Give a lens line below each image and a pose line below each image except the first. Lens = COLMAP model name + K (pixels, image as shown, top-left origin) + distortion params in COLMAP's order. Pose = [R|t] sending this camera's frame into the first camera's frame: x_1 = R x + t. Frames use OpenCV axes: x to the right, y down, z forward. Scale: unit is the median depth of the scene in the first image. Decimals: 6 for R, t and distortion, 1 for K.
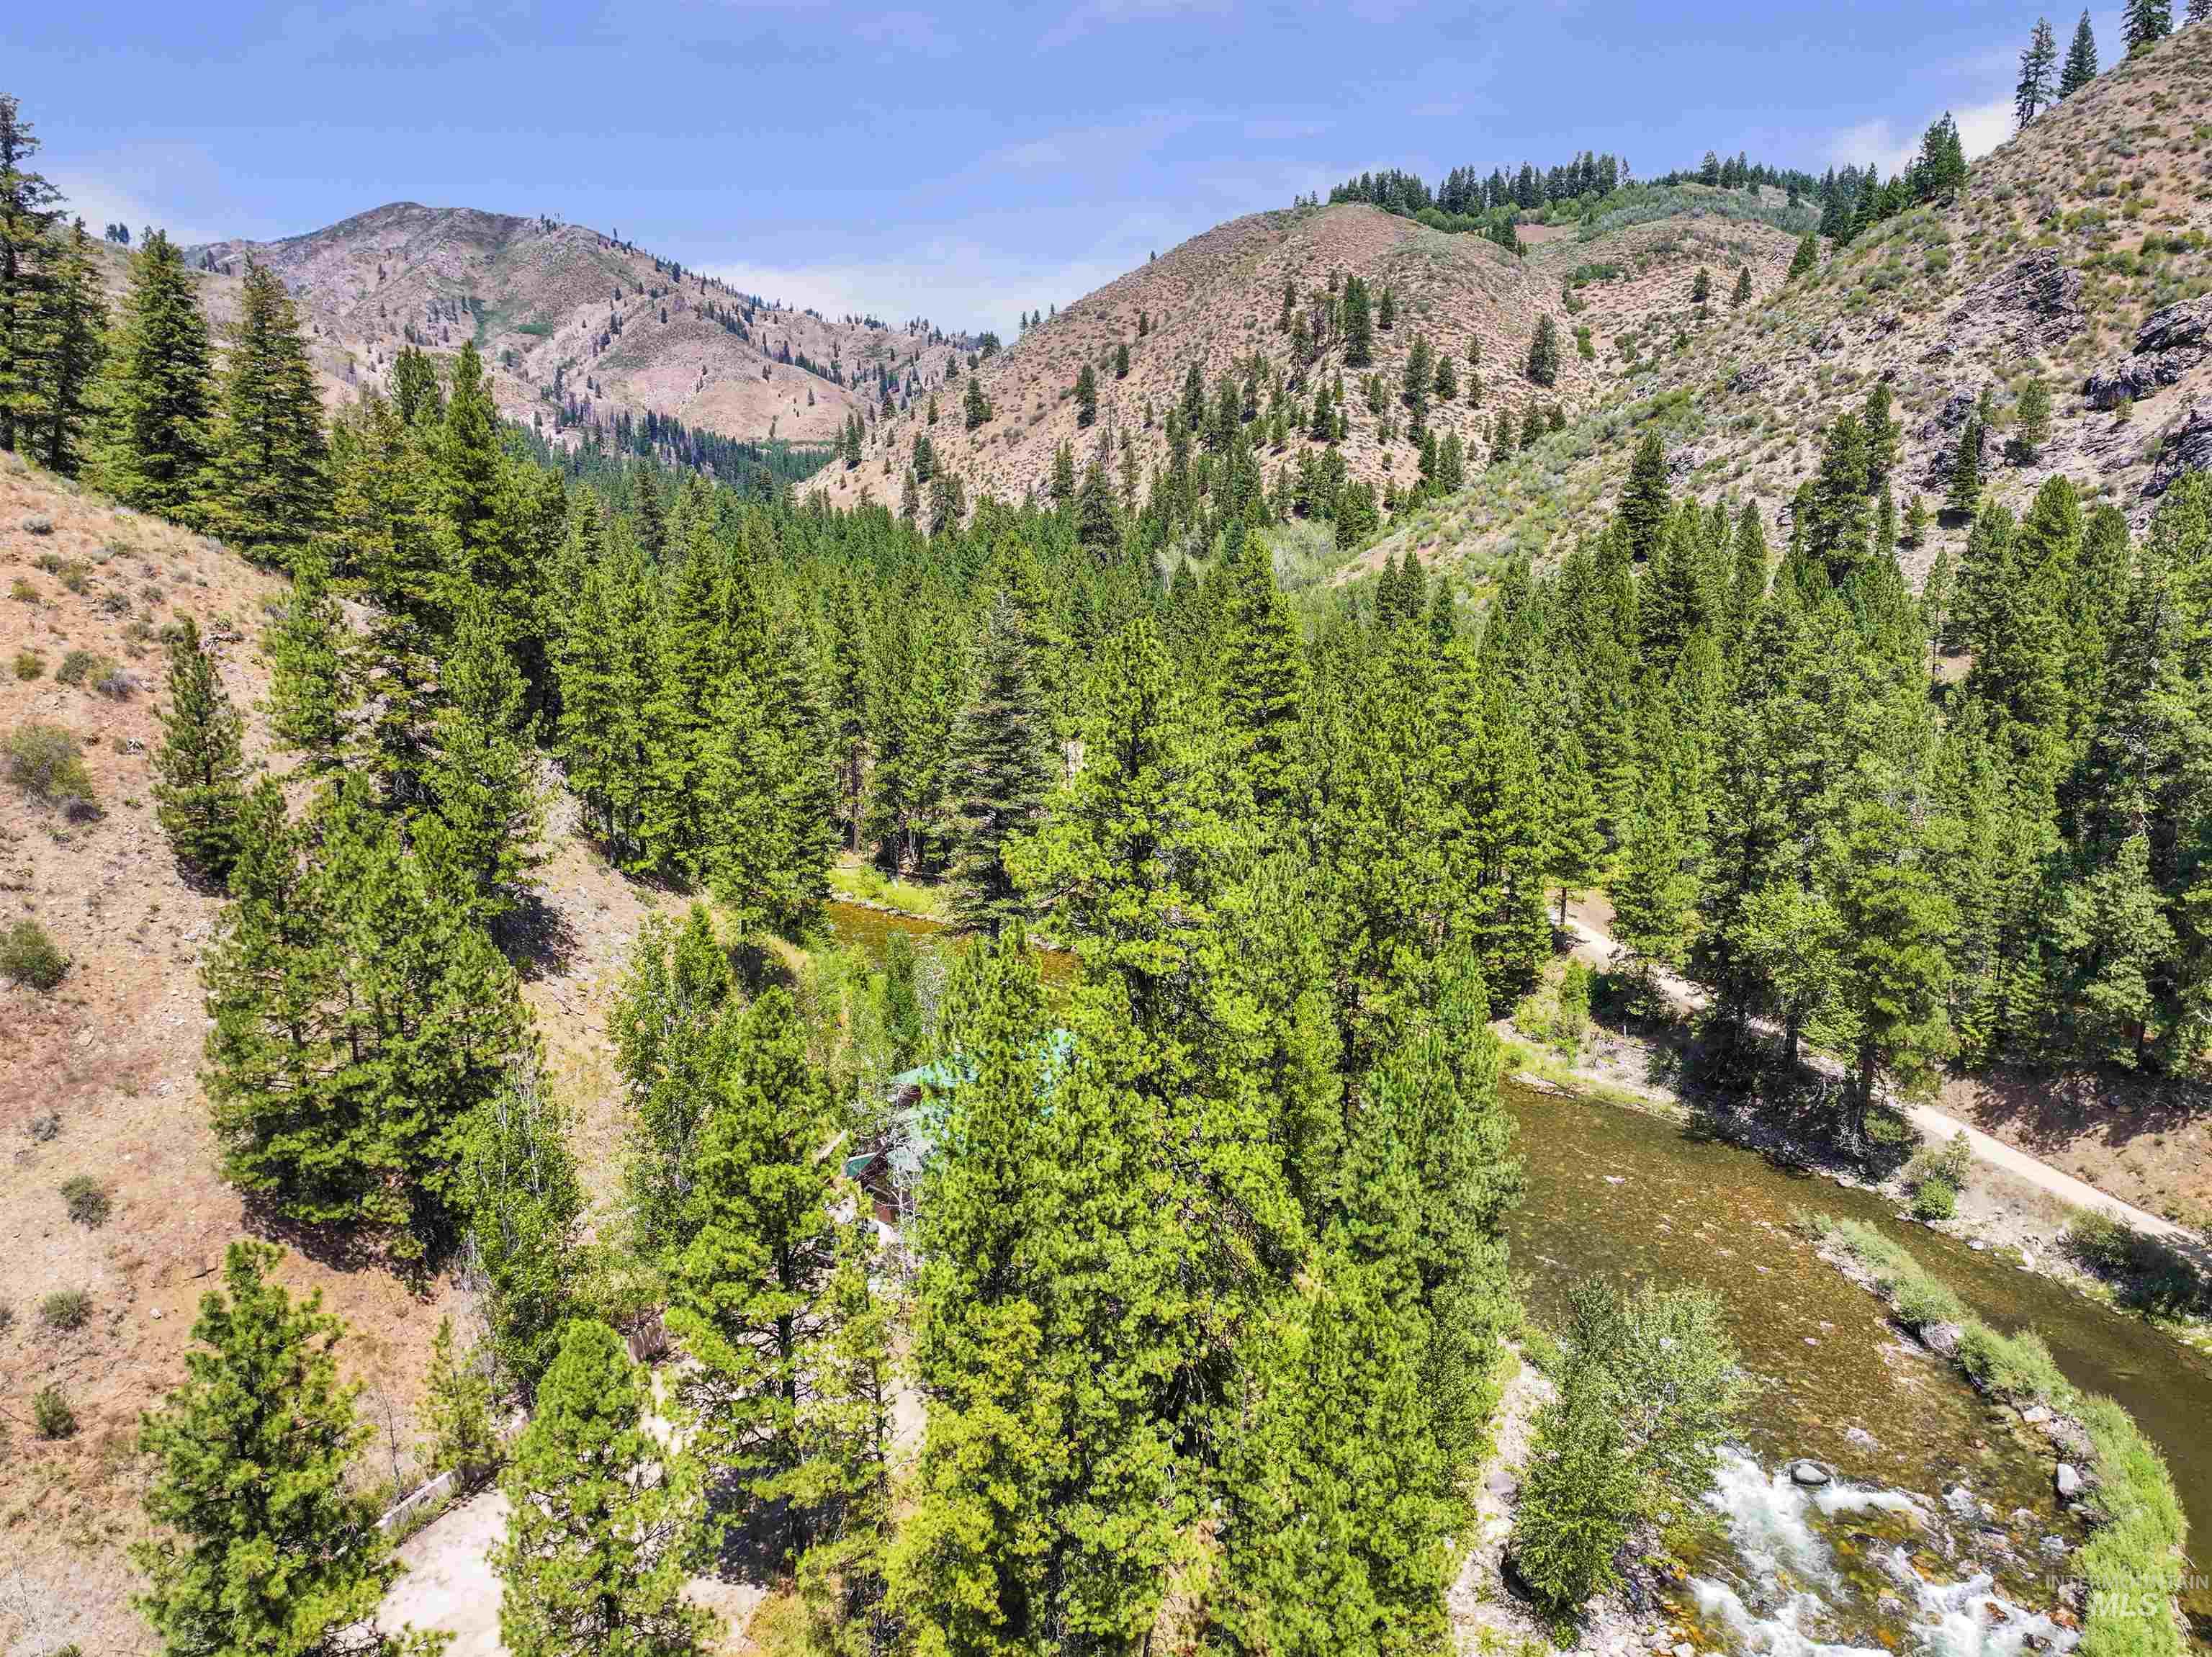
lens RADIAL K [[1583.8, 0, 1106.0], [0, 1583.8, 828.5], [0, 0, 1]] dist [-0.007266, 0.024228]
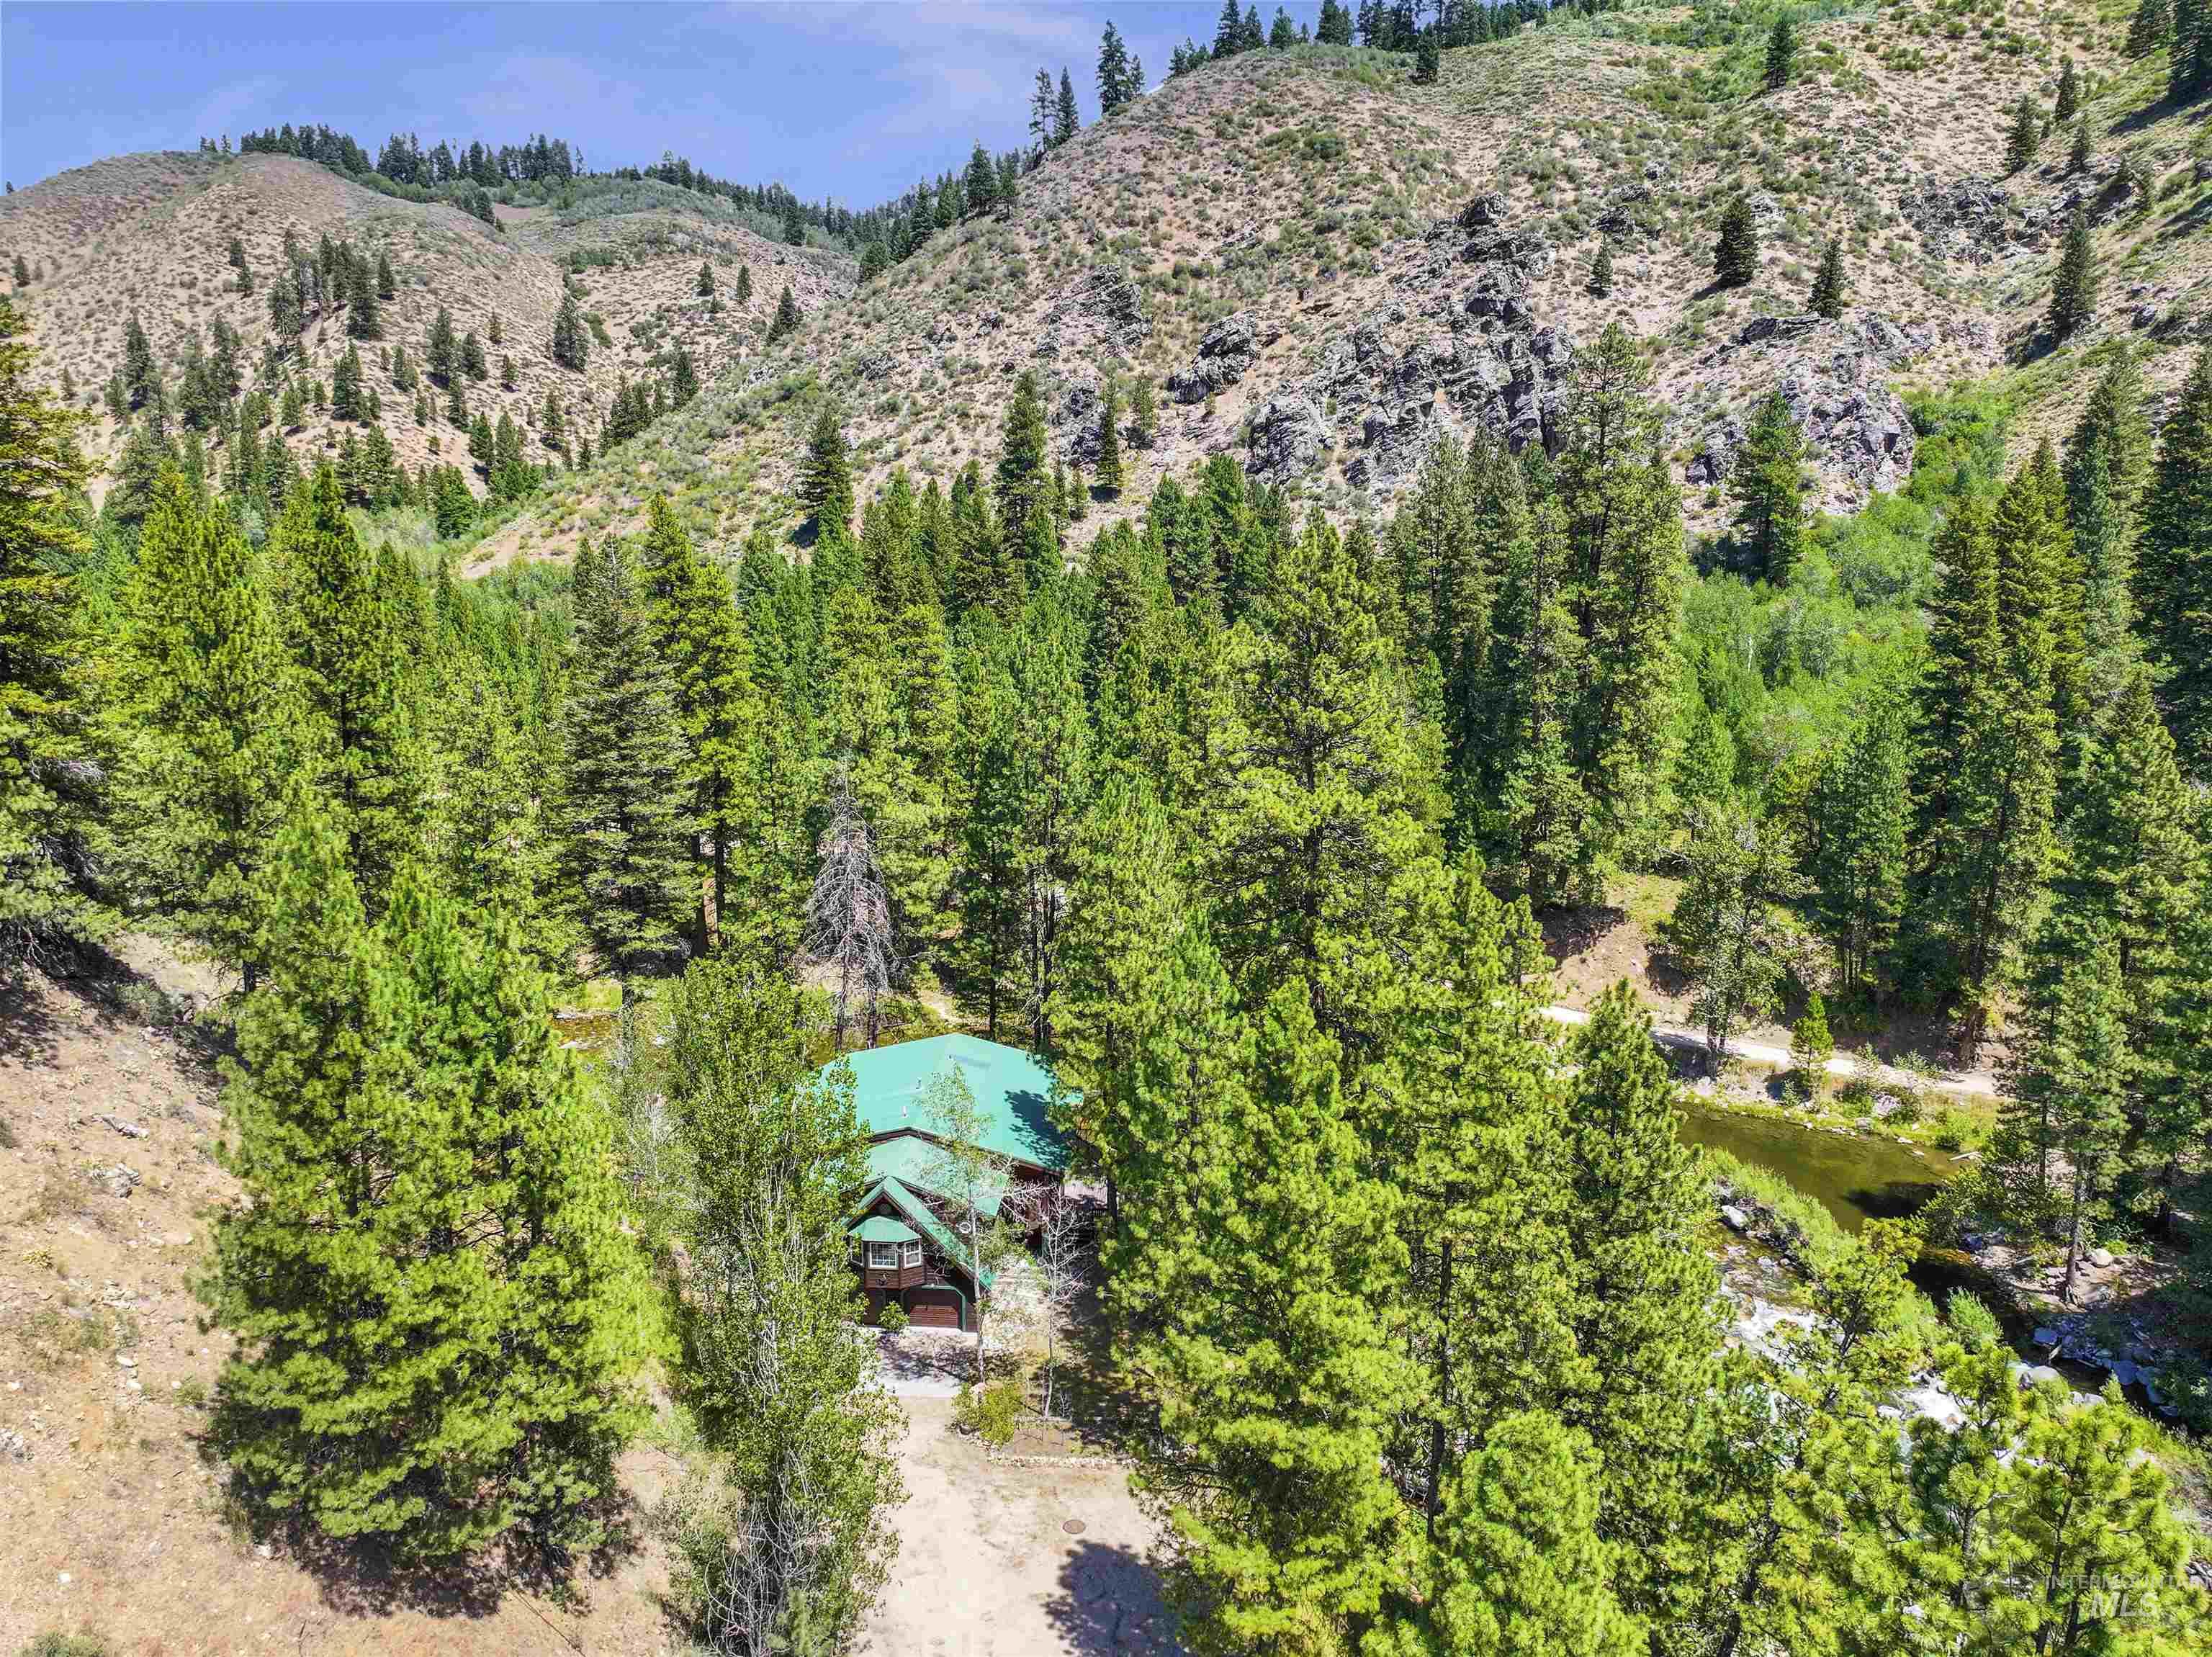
lens RADIAL K [[1583.8, 0, 1106.0], [0, 1583.8, 828.5], [0, 0, 1]] dist [-0.007266, 0.024228]
pose [[0.785757, -0.128214, 0.605101, -0.156111], [0.129226, 0.990720, 0.042115, -0.003749], [-0.604886, 0.045103, 0.795034, 0.087763]]
